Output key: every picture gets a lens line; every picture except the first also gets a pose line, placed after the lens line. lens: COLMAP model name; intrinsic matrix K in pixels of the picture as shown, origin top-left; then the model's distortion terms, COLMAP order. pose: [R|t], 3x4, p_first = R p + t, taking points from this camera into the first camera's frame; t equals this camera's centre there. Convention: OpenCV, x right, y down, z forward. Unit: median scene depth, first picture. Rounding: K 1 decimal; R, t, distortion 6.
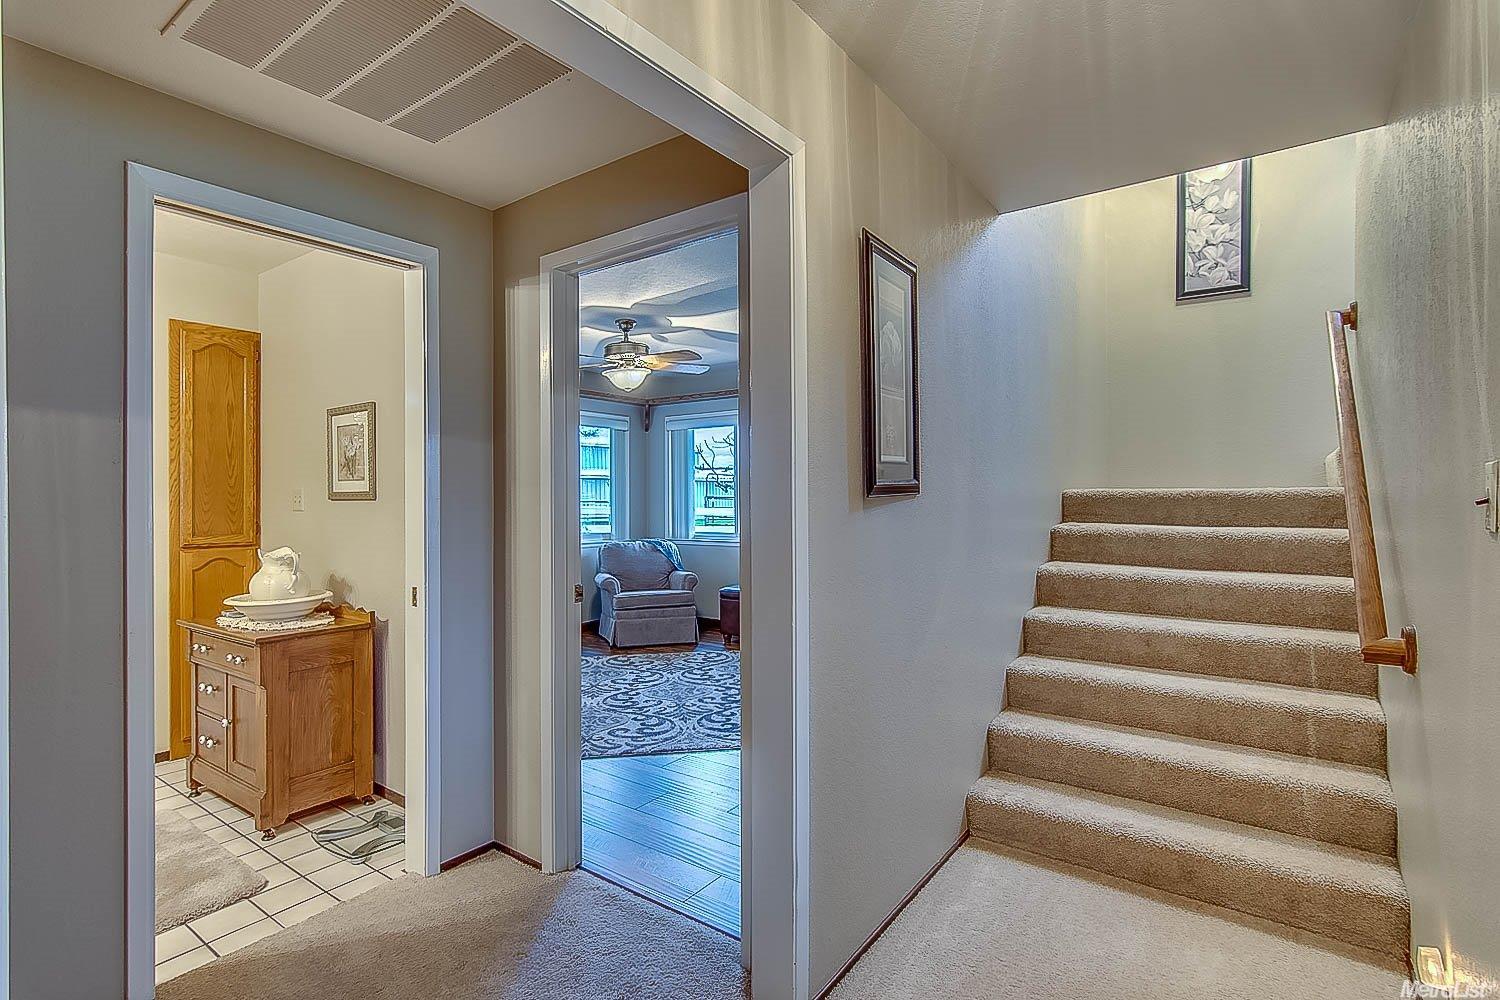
lens RADIAL K [[725.7, 0, 744.1], [0, 725.7, 493.4], [0, 0, 1]] dist [0.000684, 0.001779]
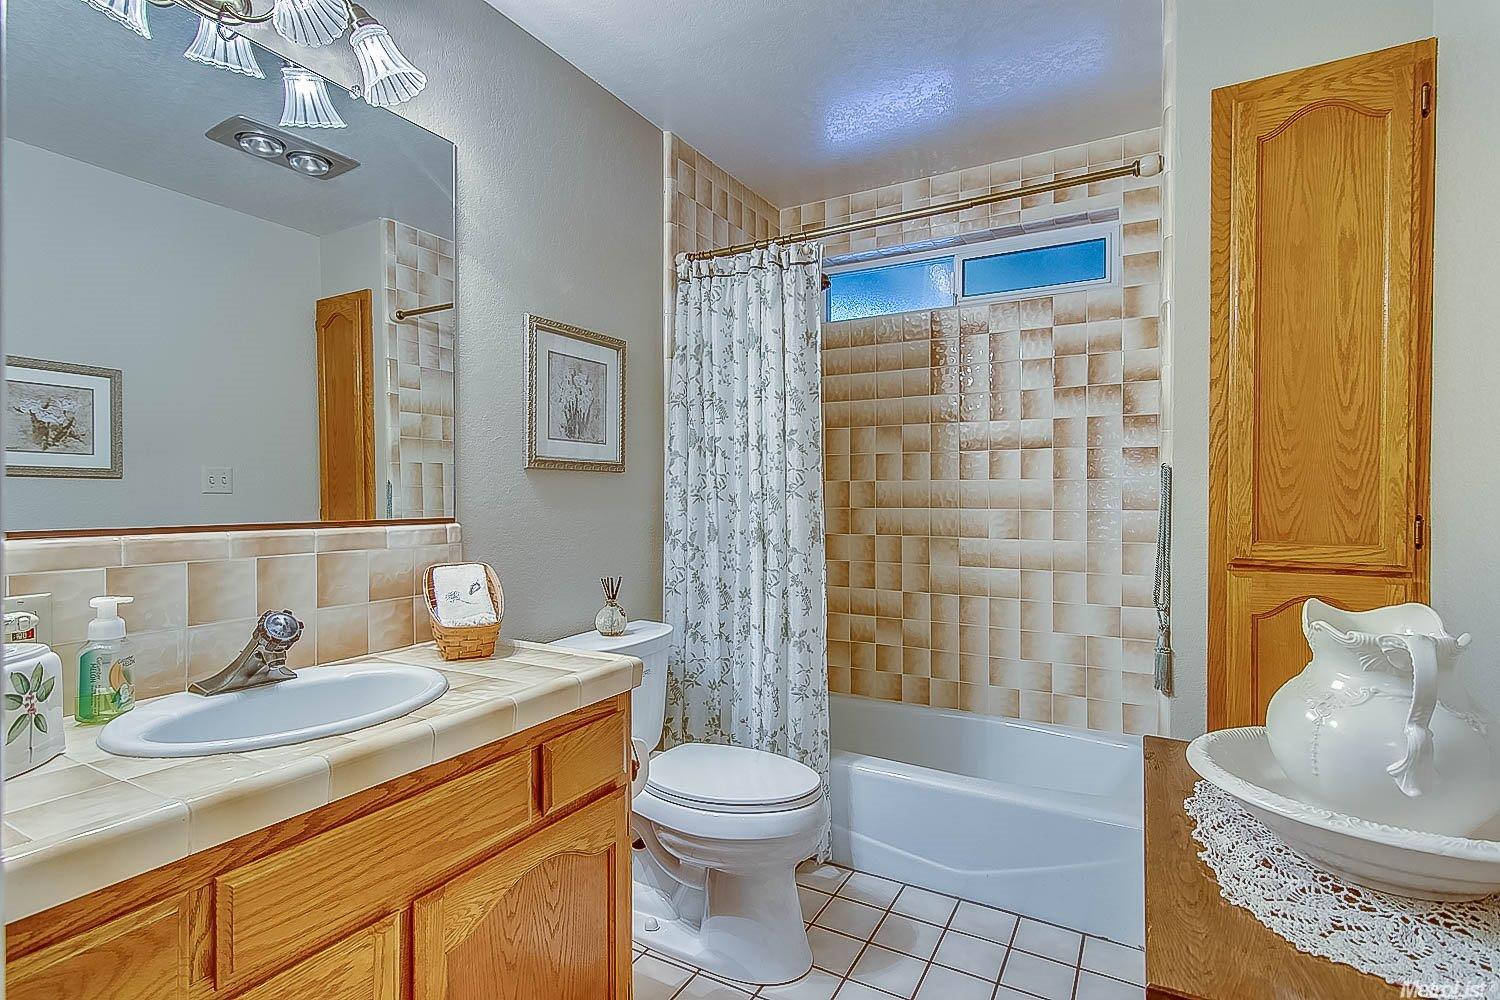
lens RADIAL K [[725.7, 0, 746.9], [0, 725.7, 501.8], [0, 0, 1]] dist [0.000684, 0.001779]
pose [[0.118004, 0.007844, -0.992982, -0.334705], [-0.003271, 0.999966, 0.007510, 0.030777], [0.993008, 0.002362, 0.118026, 0.618495]]
